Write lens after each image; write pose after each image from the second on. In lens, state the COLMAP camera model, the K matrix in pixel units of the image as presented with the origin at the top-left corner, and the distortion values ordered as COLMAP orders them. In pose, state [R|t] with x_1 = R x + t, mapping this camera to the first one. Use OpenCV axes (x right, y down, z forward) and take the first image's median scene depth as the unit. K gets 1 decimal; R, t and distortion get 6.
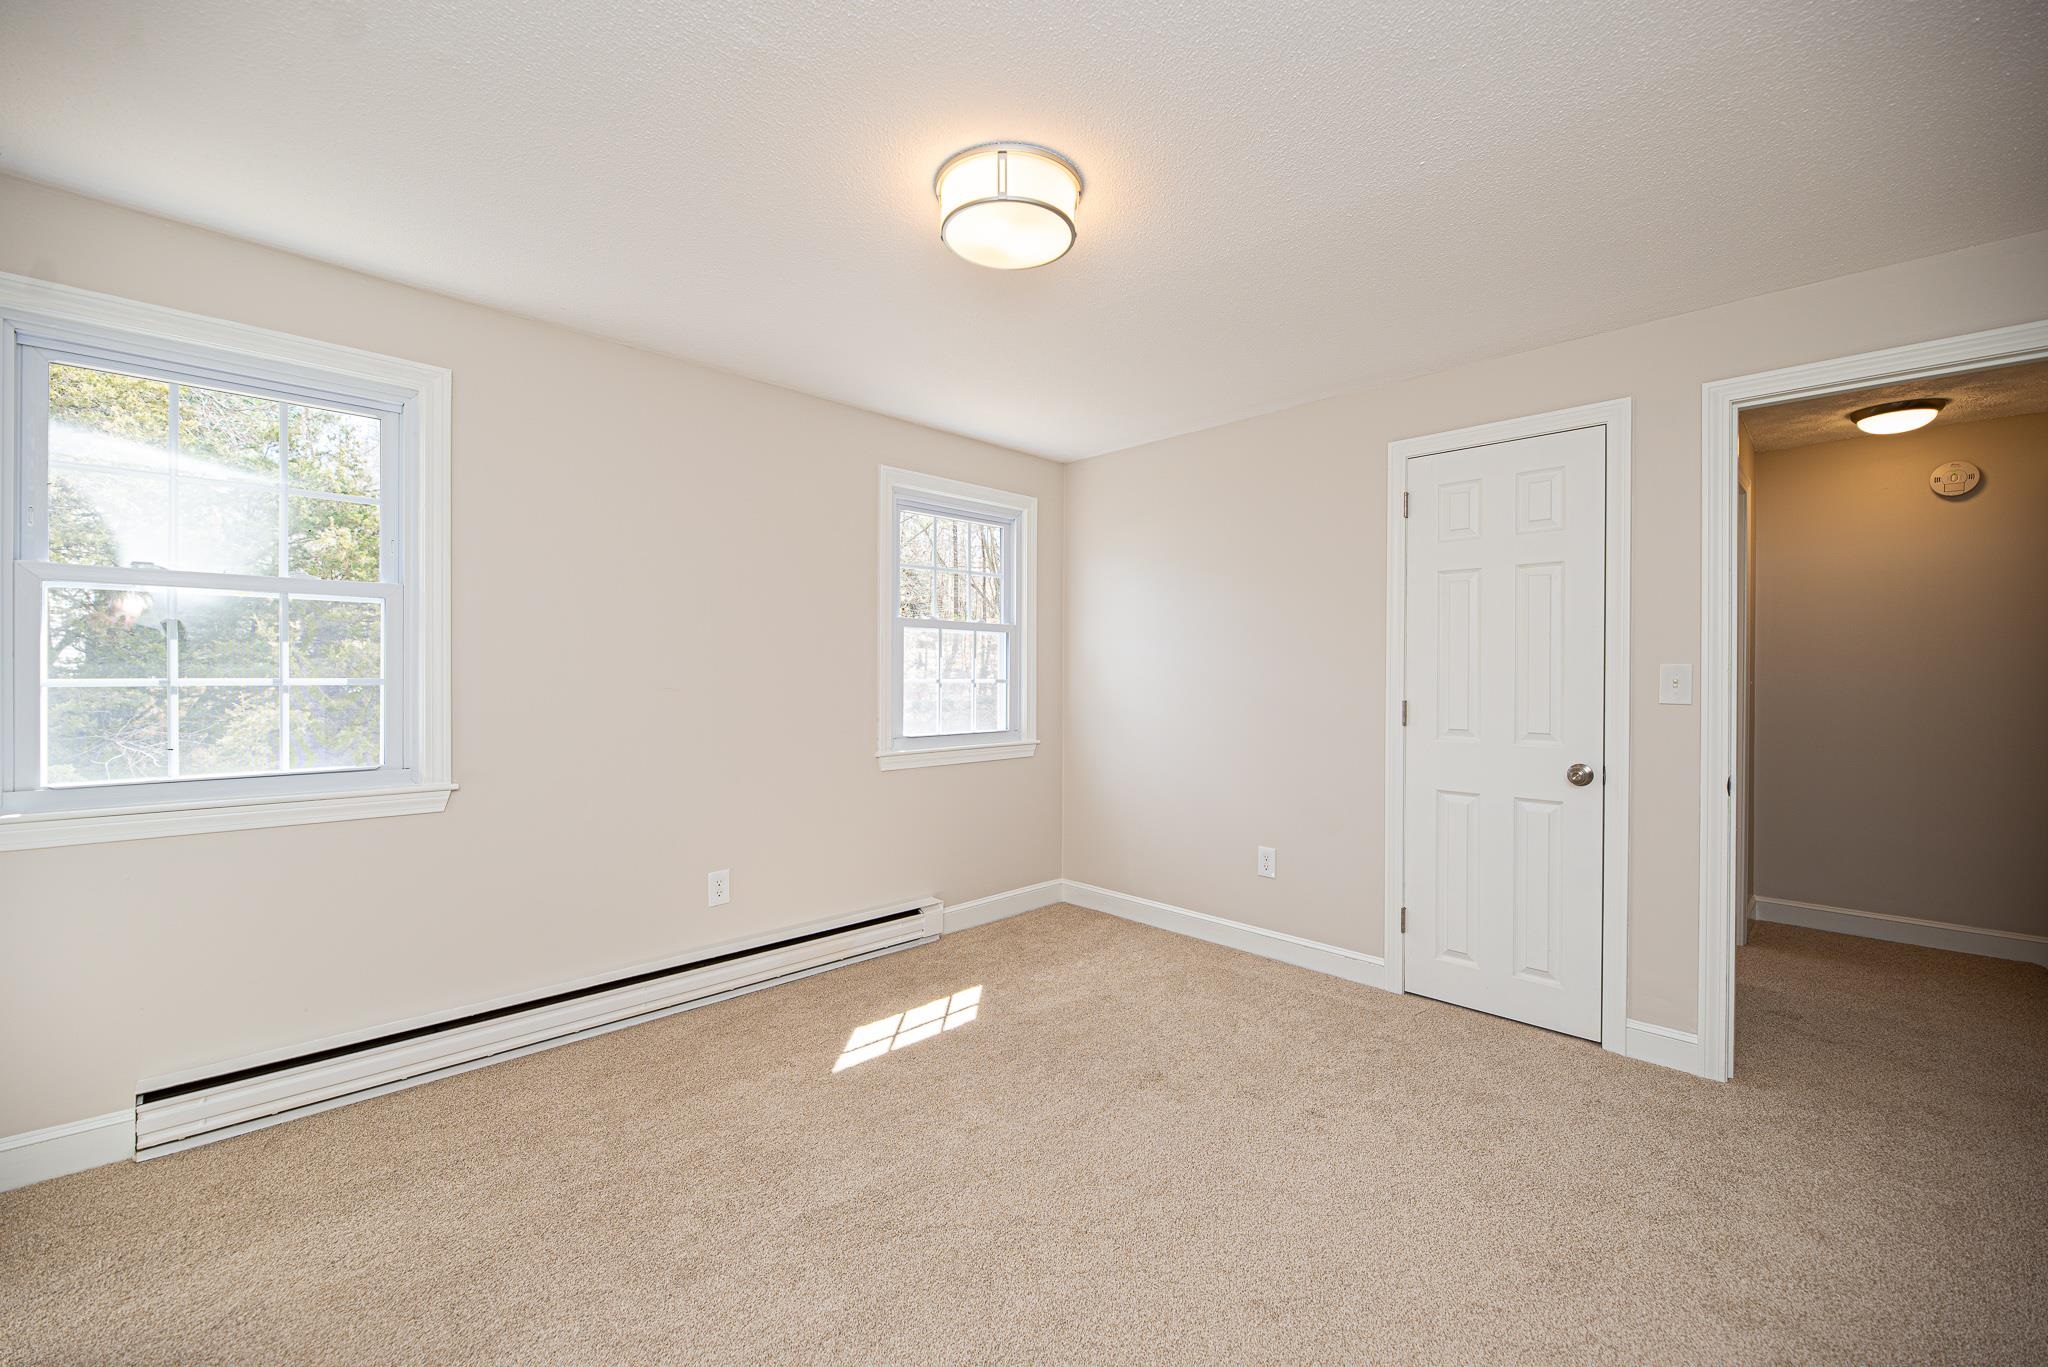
lens RADIAL K [[823.5, 0, 1008.2], [0, 823.5, 673.3], [0, 0, 1]] dist [-0.000600, -0.003478]
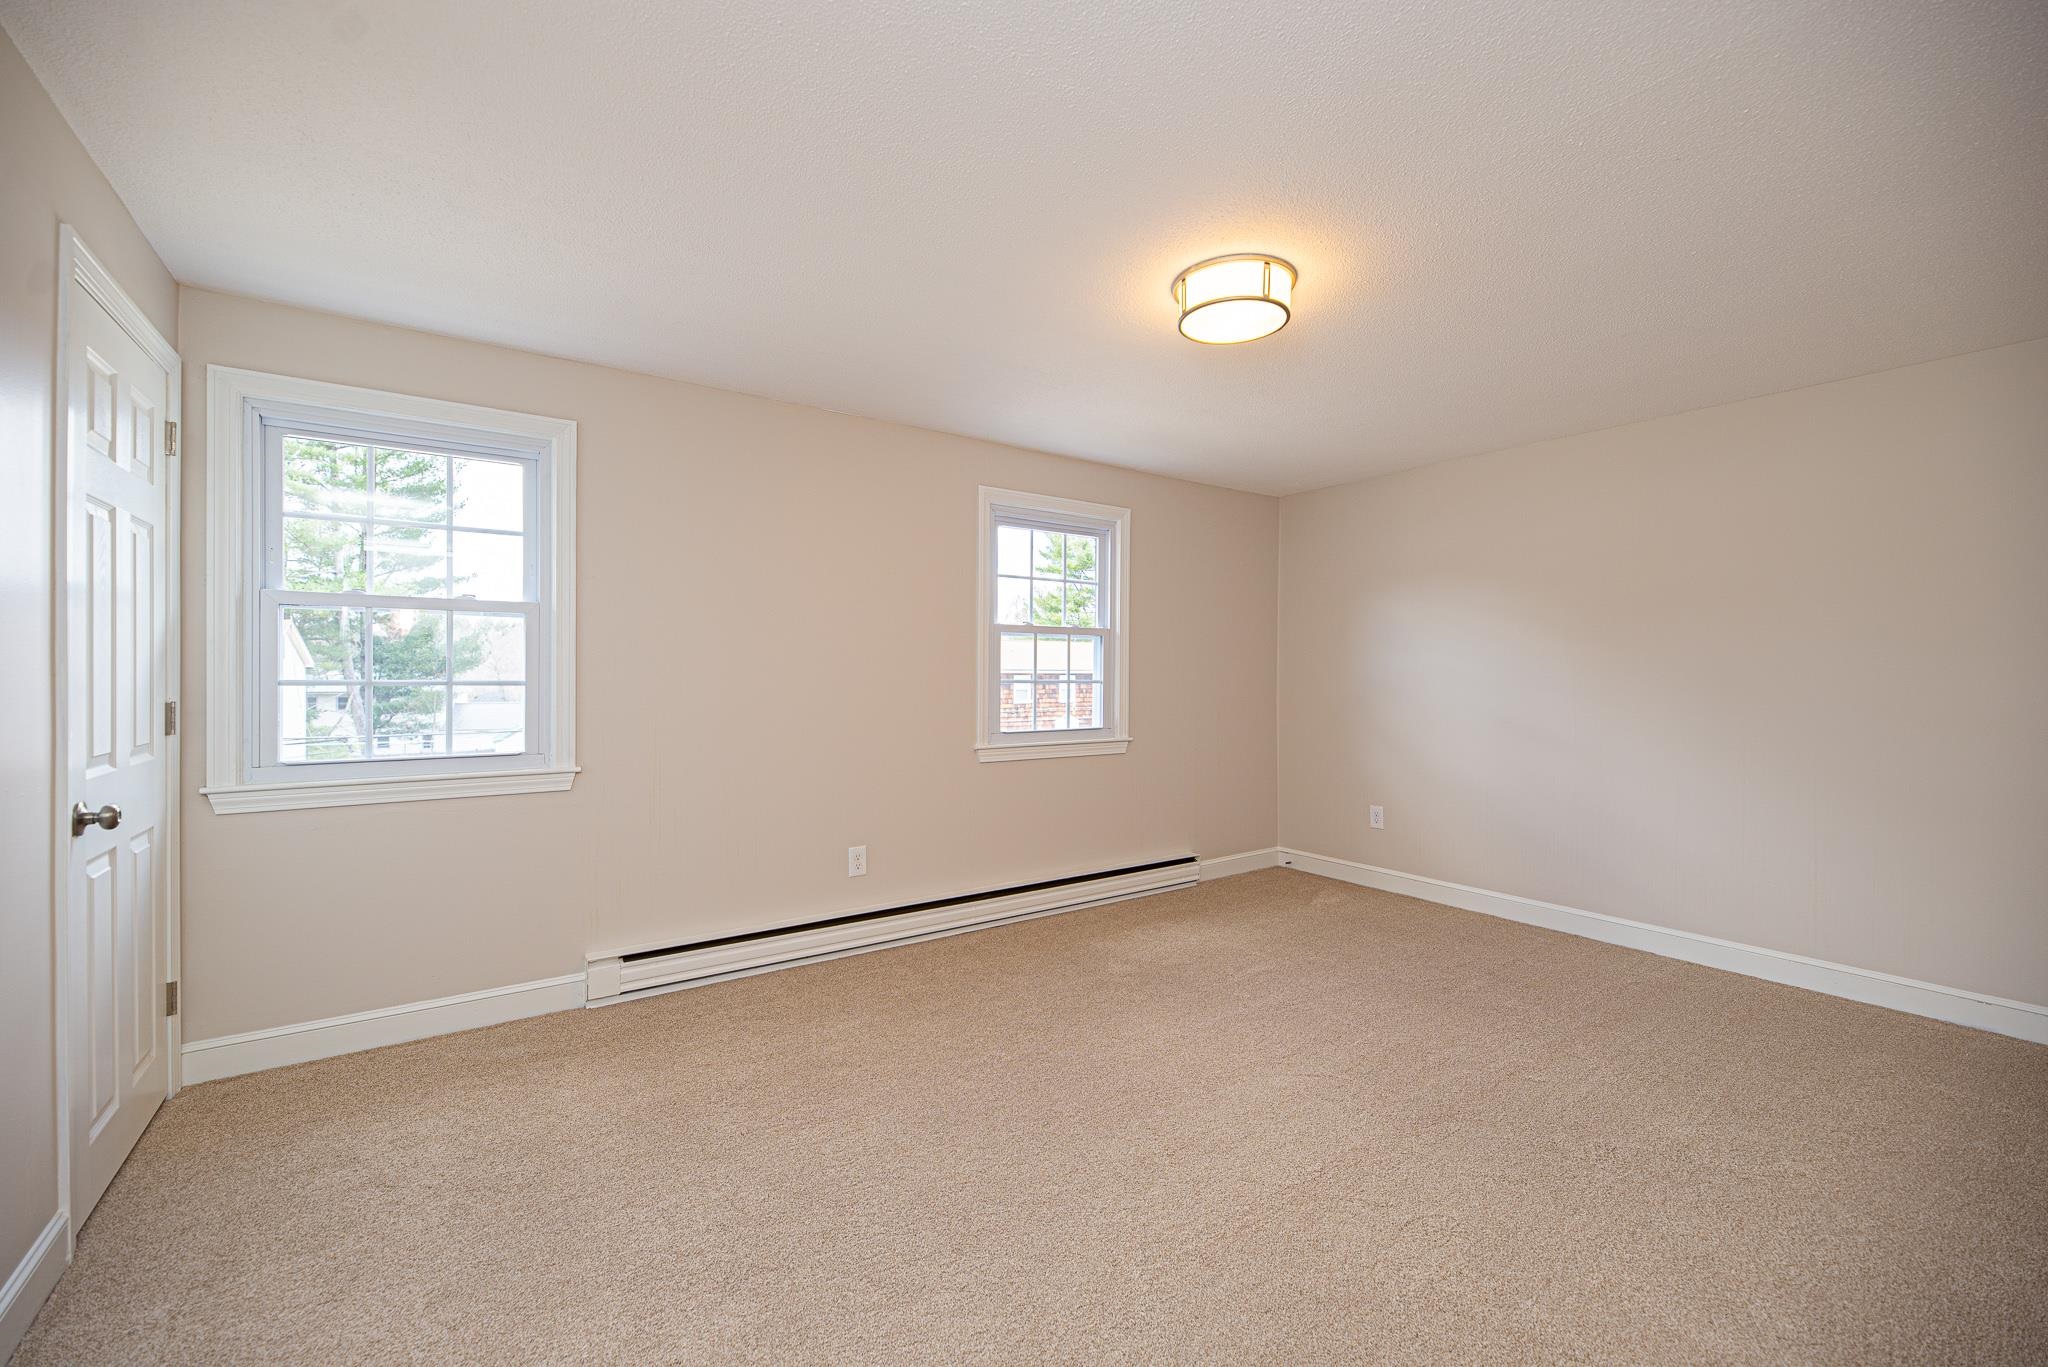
lens RADIAL K [[691.8, 0, 1008.6], [0, 691.8, 676.7], [0, 0, 1]] dist [-0.001465, 0.000095]
pose [[0.969149, -0.000547, -0.246475, 0.112713], [0.001157, 0.999997, 0.002326, 0.001065], [0.246473, -0.002540, 0.969146, 0.111064]]
